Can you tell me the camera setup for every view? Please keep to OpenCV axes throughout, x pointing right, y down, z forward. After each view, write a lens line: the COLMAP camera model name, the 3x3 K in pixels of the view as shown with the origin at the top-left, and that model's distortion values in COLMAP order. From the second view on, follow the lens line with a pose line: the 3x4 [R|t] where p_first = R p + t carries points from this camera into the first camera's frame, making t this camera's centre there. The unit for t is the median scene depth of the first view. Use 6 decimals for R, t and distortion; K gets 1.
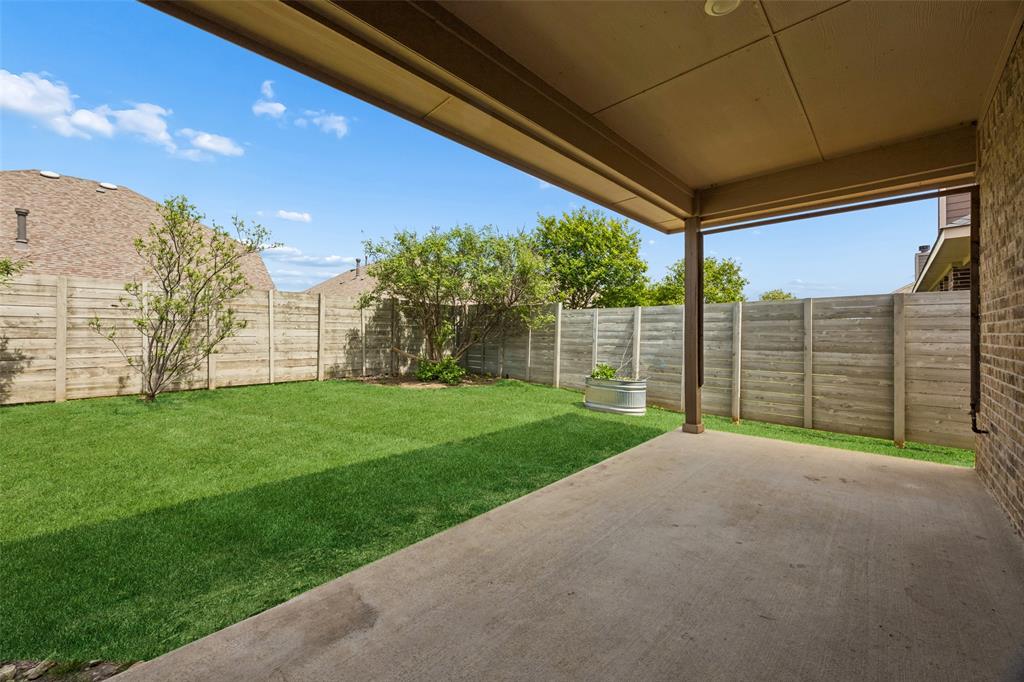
lens RADIAL K [[388.1, 0, 514.5], [0, 388.1, 339.0], [0, 0, 1]] dist [-0.002752, 0.000067]
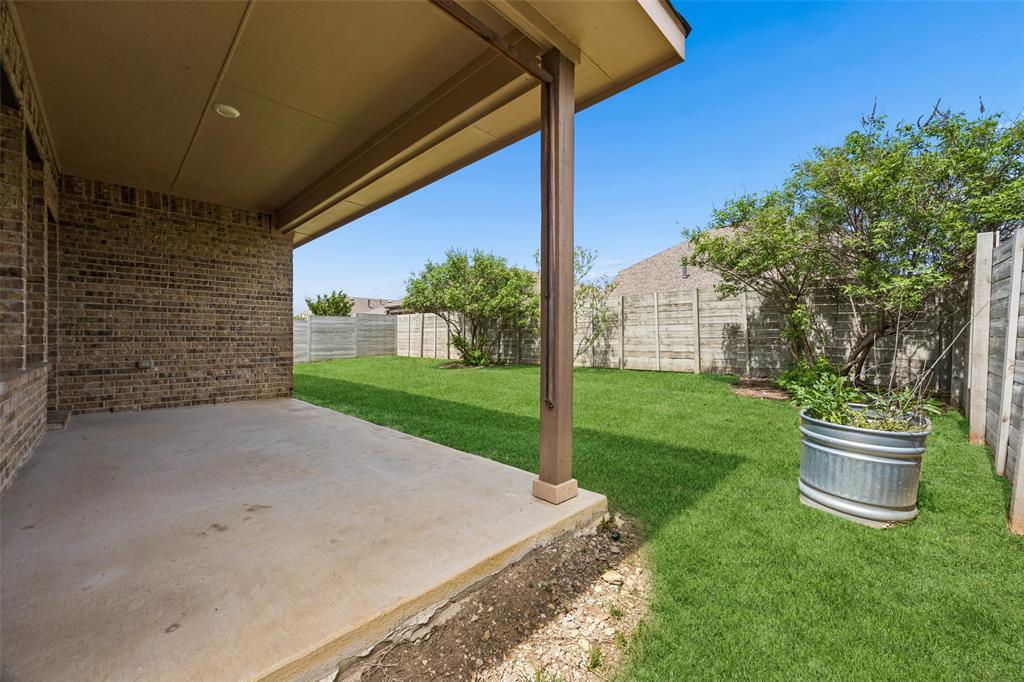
lens RADIAL K [[388.1, 0, 514.4], [0, 388.1, 339.2], [0, 0, 1]] dist [-0.002752, 0.000067]
pose [[0.013394, -0.003342, -0.999905, 0.534990], [-0.011553, 0.999927, -0.003497, 0.025211], [0.999844, 0.011598, 0.013354, 0.530458]]
